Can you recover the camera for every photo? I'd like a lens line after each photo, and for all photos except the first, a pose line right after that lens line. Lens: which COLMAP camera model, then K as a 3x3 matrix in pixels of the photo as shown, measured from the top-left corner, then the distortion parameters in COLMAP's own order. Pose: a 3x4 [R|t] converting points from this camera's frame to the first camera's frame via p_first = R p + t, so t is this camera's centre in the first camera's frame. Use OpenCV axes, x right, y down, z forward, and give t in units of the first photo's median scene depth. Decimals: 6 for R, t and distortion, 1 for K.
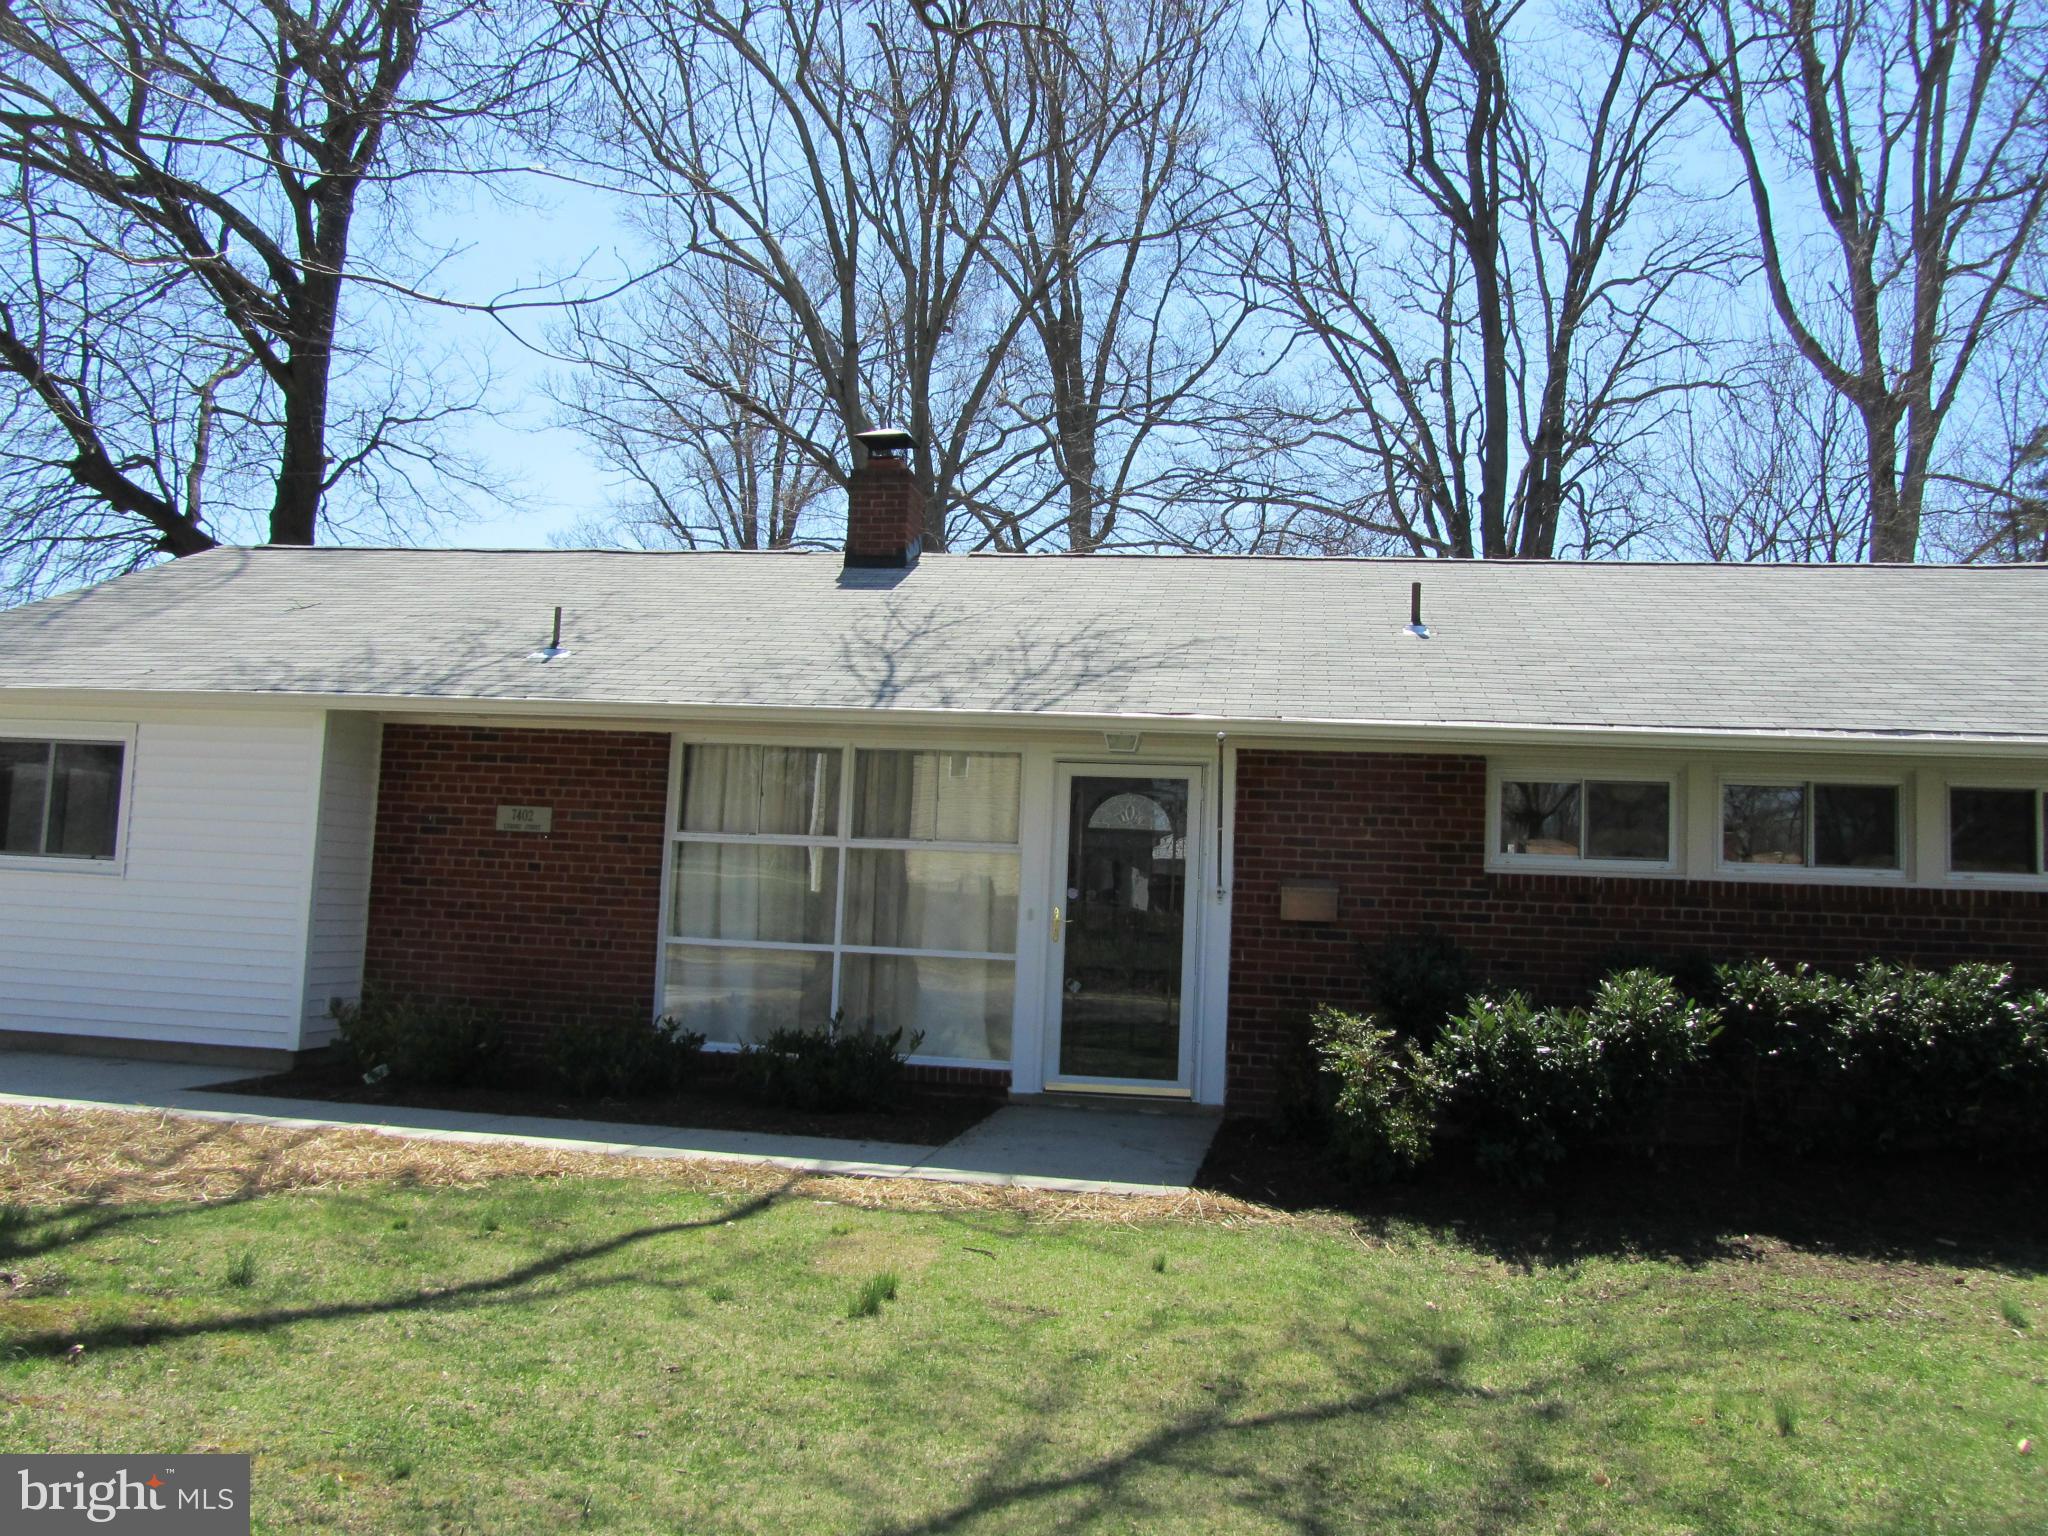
lens RADIAL K [[1676.1, 0, 1034.8], [0, 1676.1, 756.8], [0, 0, 1]] dist [-0.050789, 0.022452]
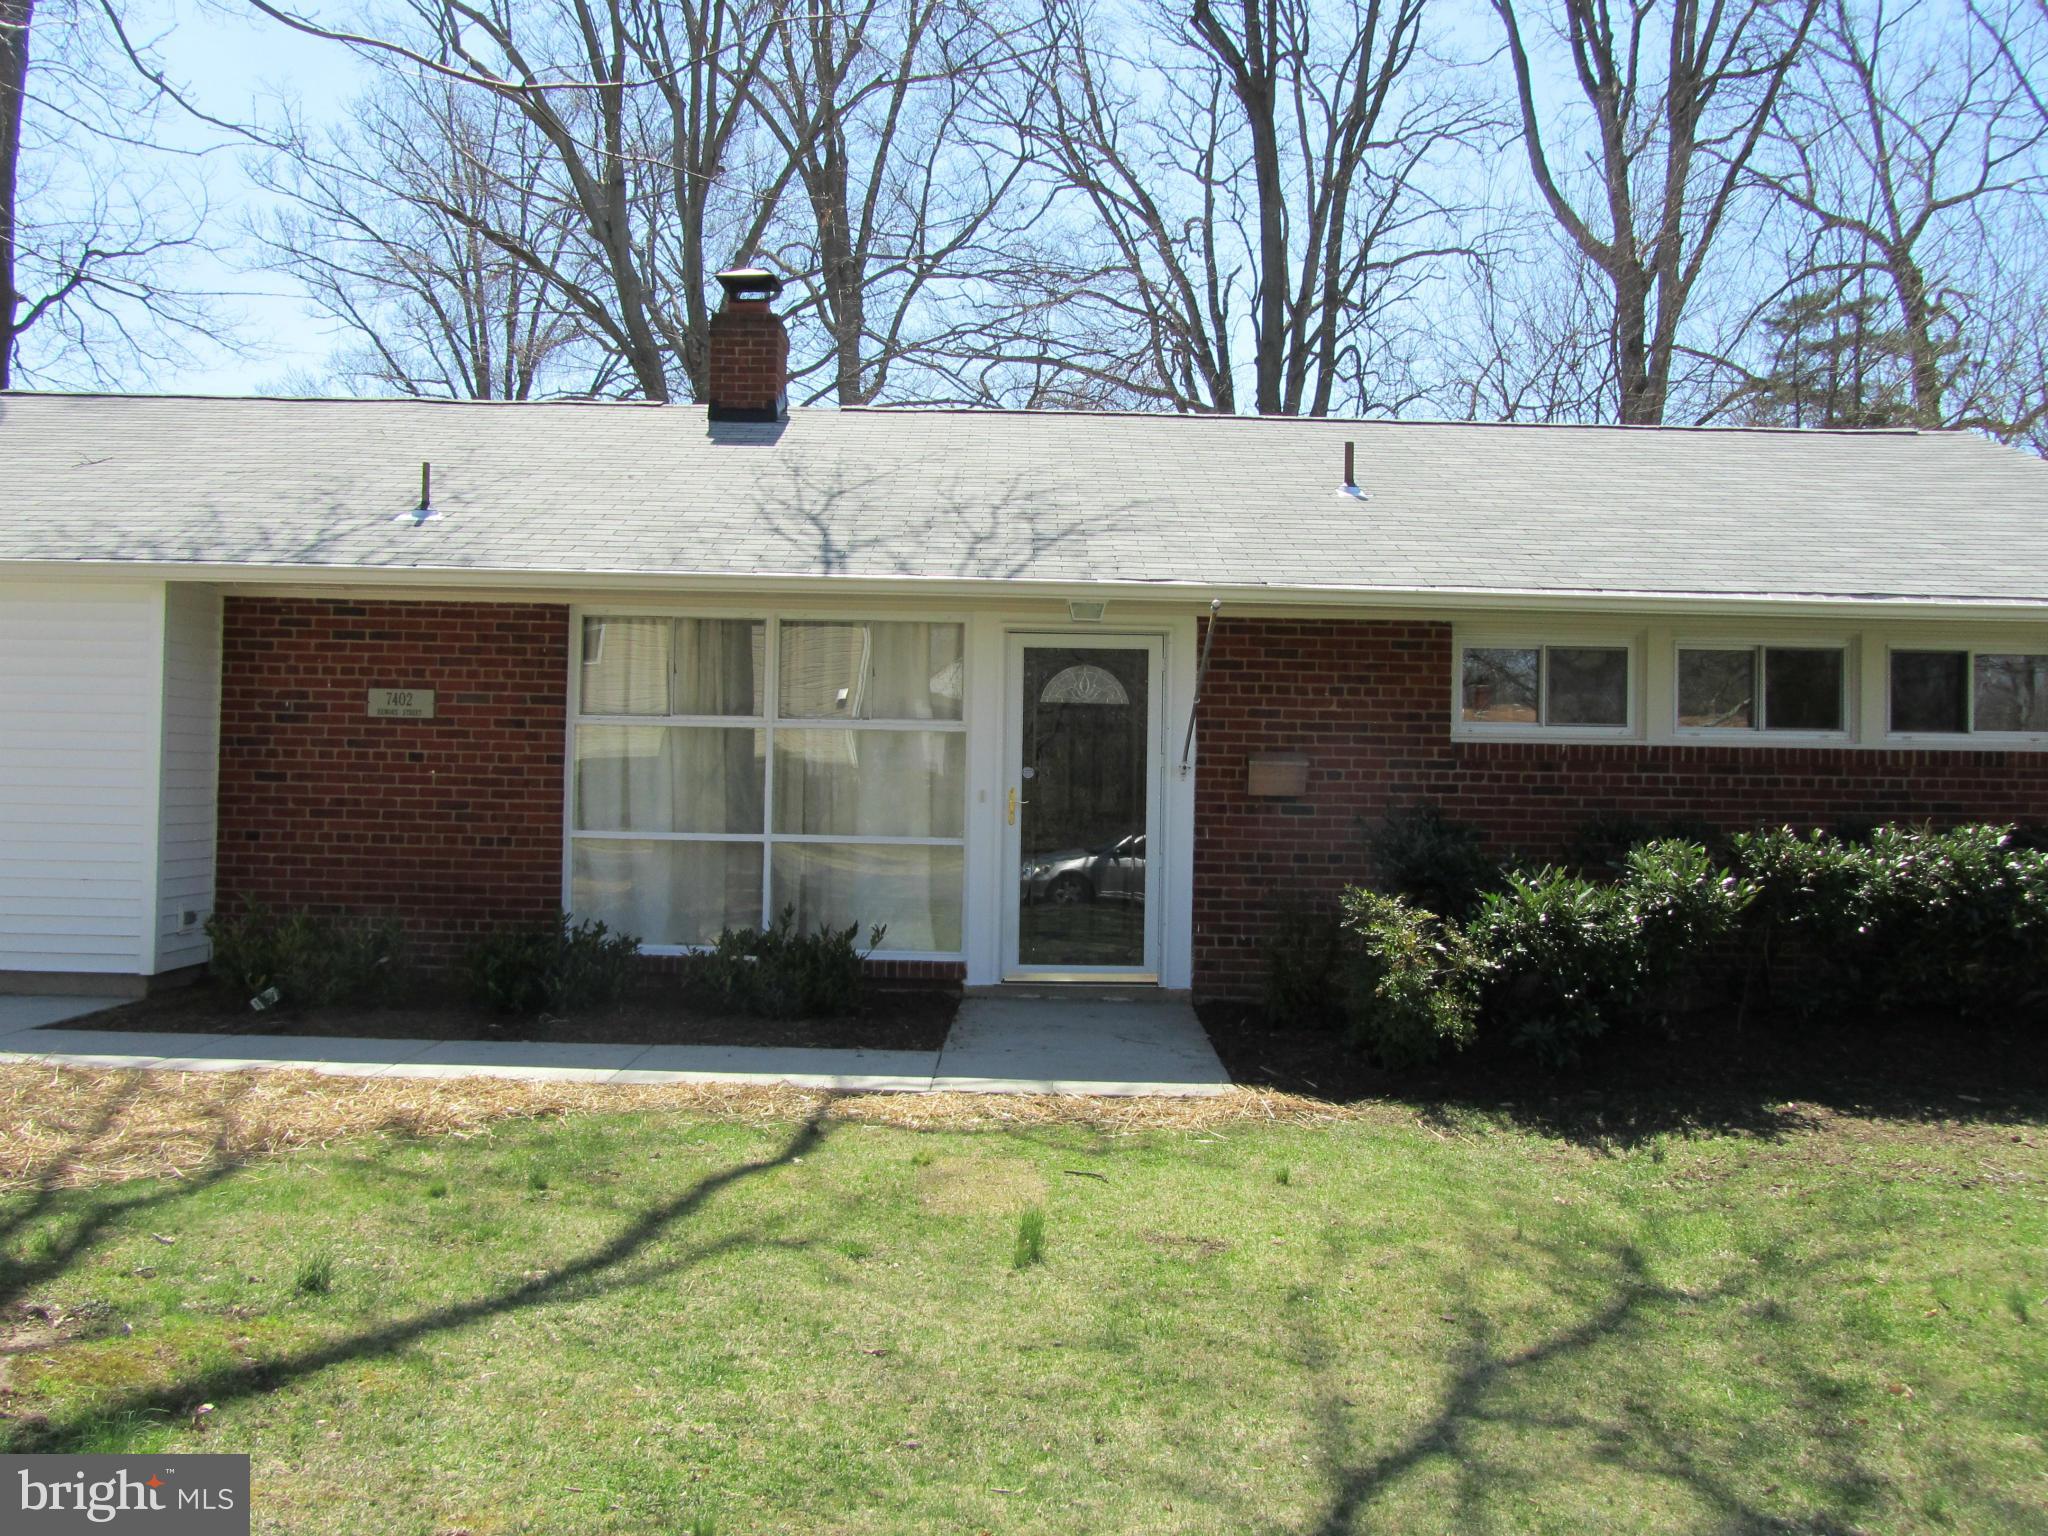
lens RADIAL K [[1676.1, 0, 1034.8], [0, 1676.1, 756.8], [0, 0, 1]] dist [-0.050789, 0.022452]
pose [[0.985768, -0.022614, 0.166582, -0.124980], [0.009067, 0.996621, 0.081634, -0.003680], [-0.167865, -0.078962, 0.982643, 0.074808]]
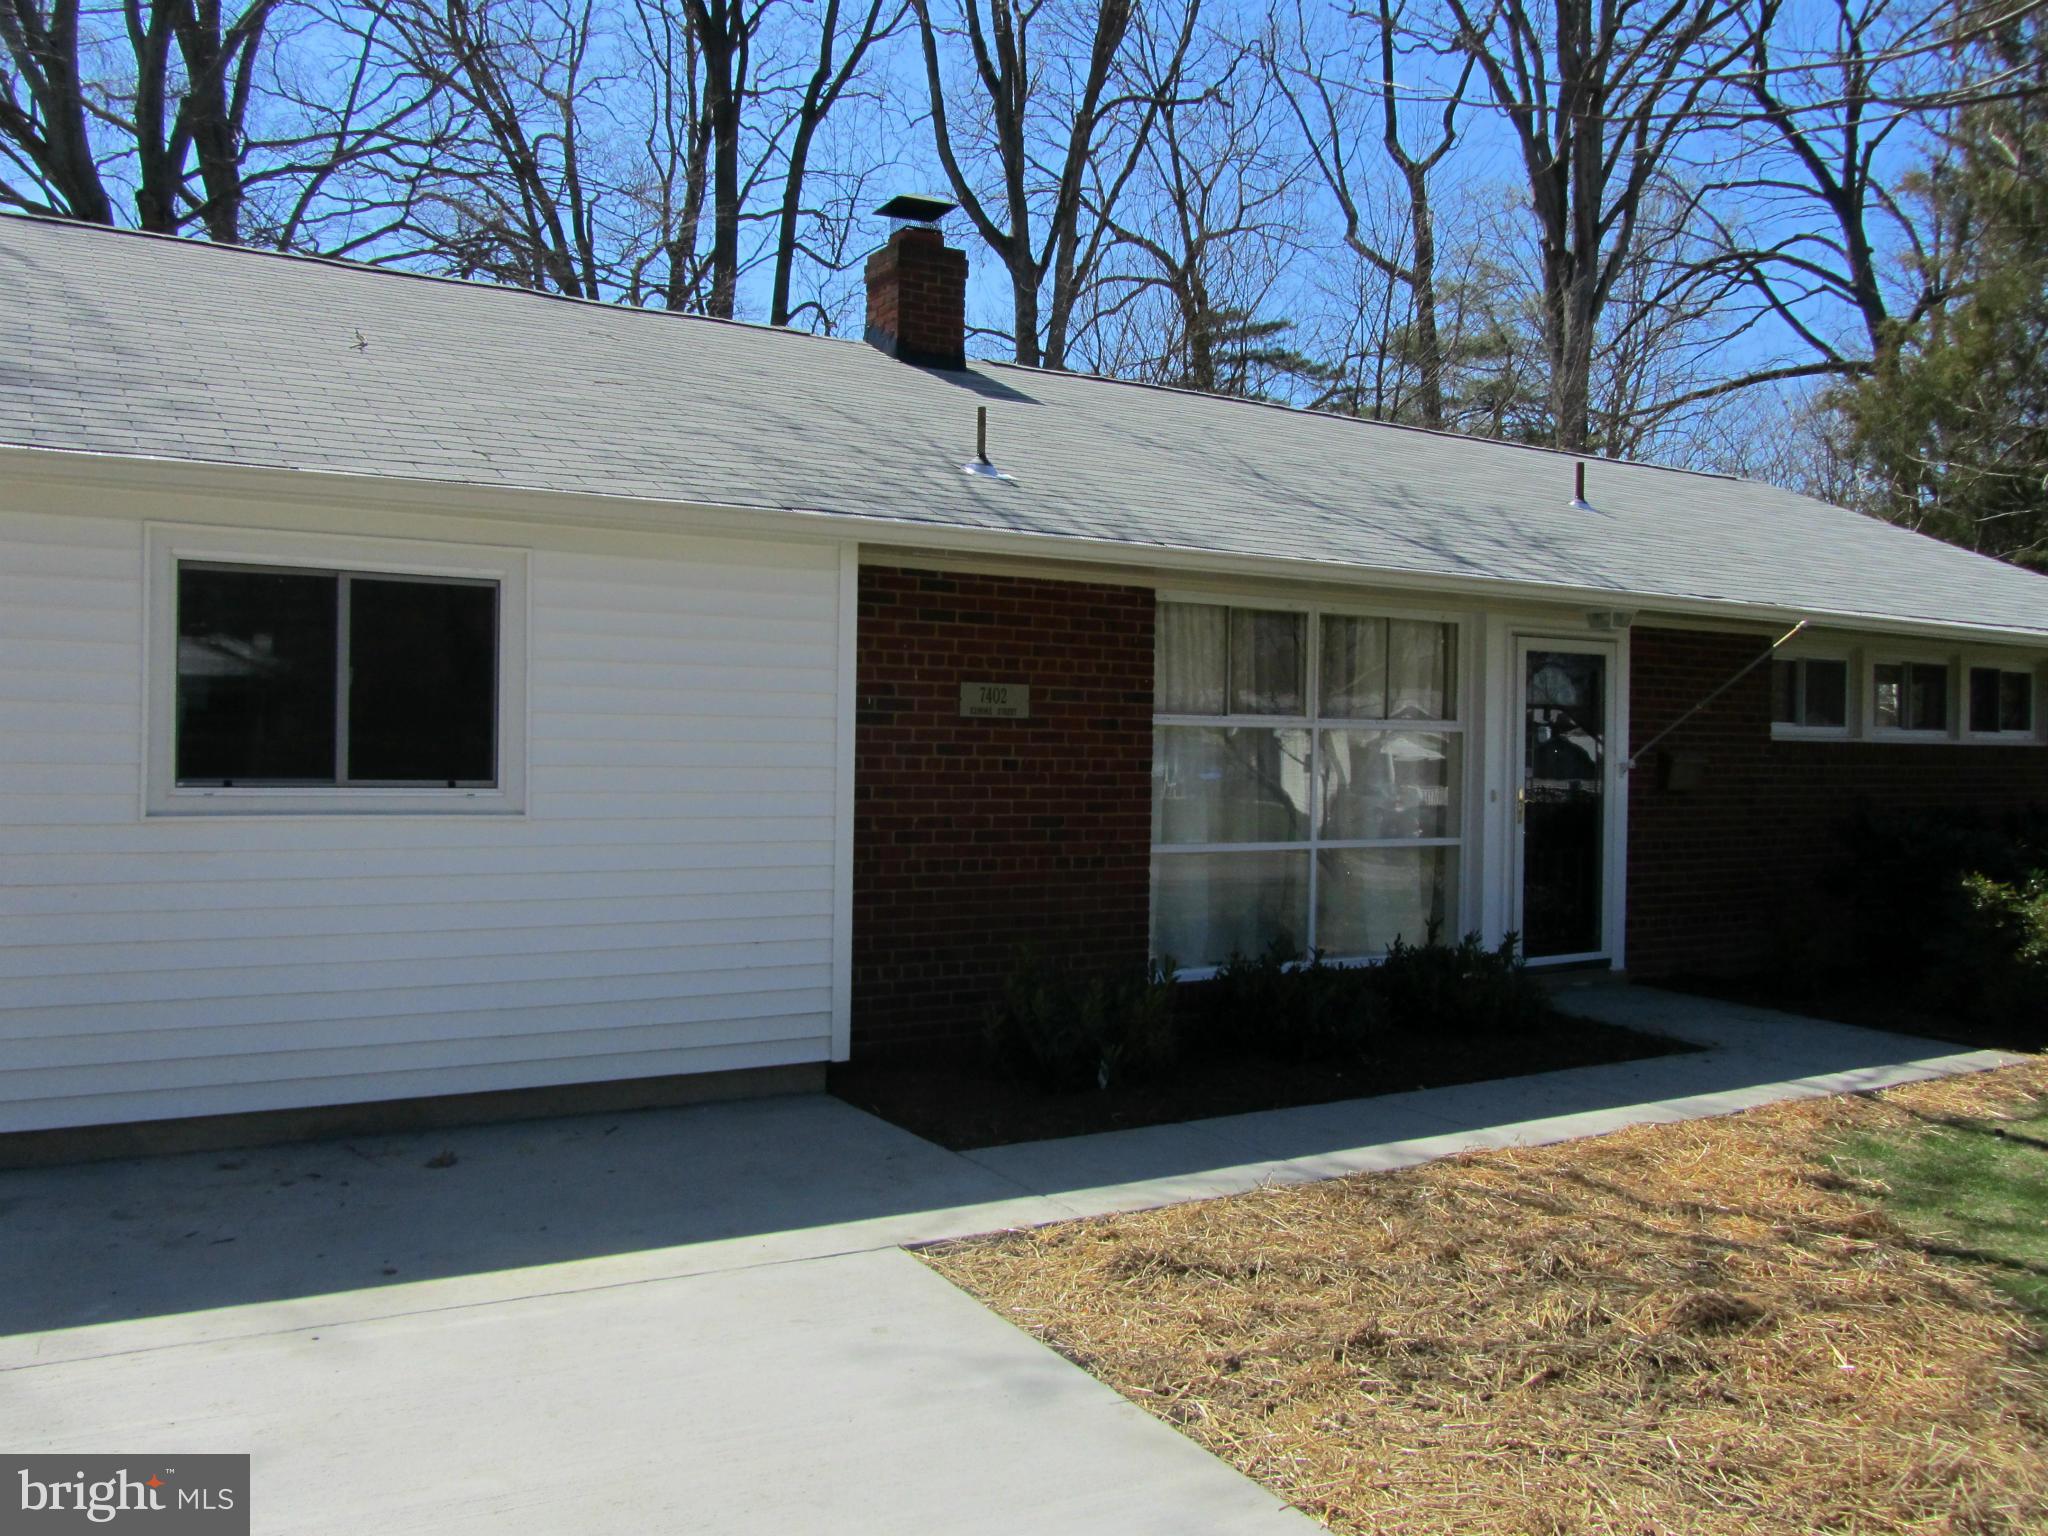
lens RADIAL K [[1676.1, 0, 1034.8], [0, 1676.1, 756.8], [0, 0, 1]] dist [-0.050789, 0.022452]
pose [[0.758664, -0.037354, 0.650410, -0.789366], [-0.041015, 0.993636, 0.104909, -0.016430], [-0.650189, -0.106267, 0.752304, 0.442690]]
